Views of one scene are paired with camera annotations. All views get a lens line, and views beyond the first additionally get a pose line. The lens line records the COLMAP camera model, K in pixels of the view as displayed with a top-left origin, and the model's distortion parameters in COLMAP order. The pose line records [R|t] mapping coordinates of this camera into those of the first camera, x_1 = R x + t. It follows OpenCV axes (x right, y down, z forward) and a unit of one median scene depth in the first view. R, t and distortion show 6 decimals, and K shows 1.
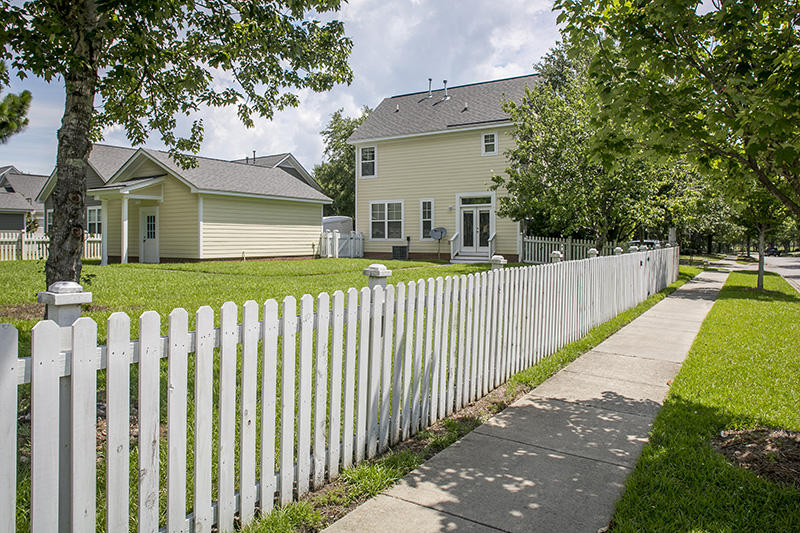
lens RADIAL K [[553.3, 0, 399.4], [0, 553.3, 239.4], [0, 0, 1]] dist [-0.056557, 0.036066]
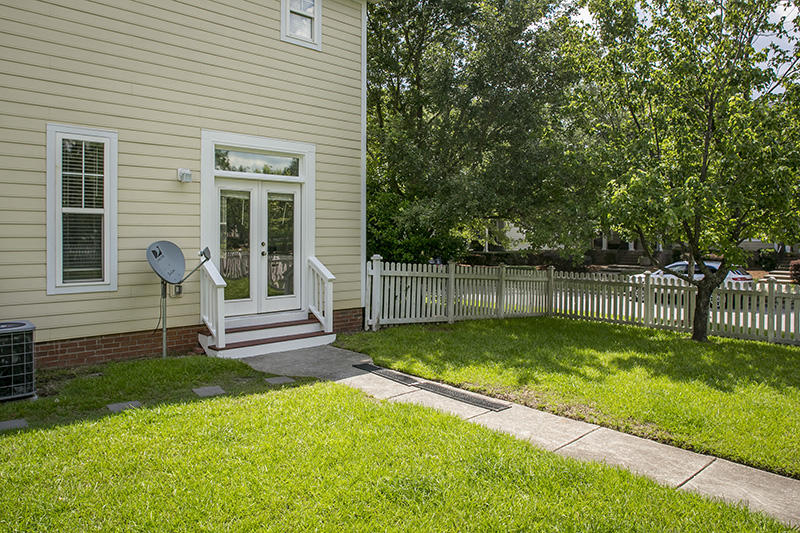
lens RADIAL K [[553.3, 0, 399.4], [0, 553.3, 239.4], [0, 0, 1]] dist [-0.056557, 0.036066]
pose [[0.250898, -0.006832, 0.967989, -0.165889], [-0.006023, 0.999945, 0.008618, -0.025659], [-0.967995, -0.007992, 0.250843, 0.812376]]
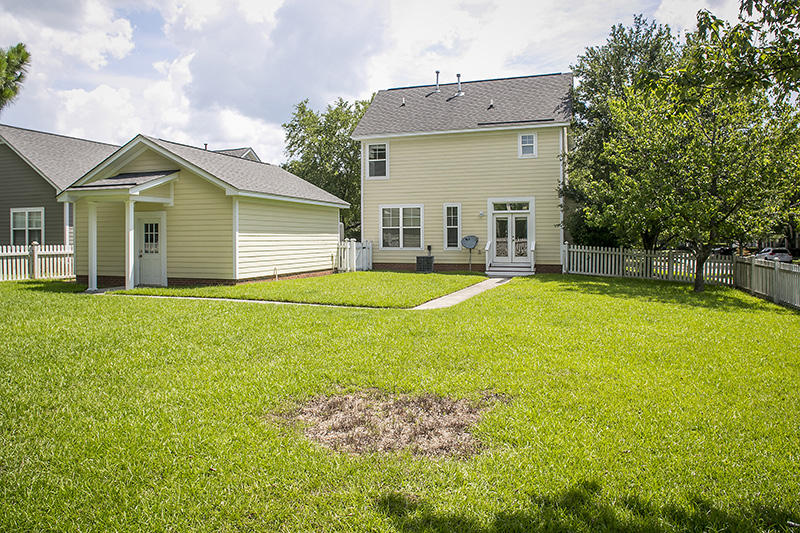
lens RADIAL K [[553.3, 0, 399.4], [0, 553.3, 239.4], [0, 0, 1]] dist [-0.056557, 0.036066]
pose [[0.973208, -0.004820, 0.229877, -0.248490], [0.004580, 0.999988, 0.001577, -0.017220], [-0.229882, -0.000482, 0.973218, 0.144911]]
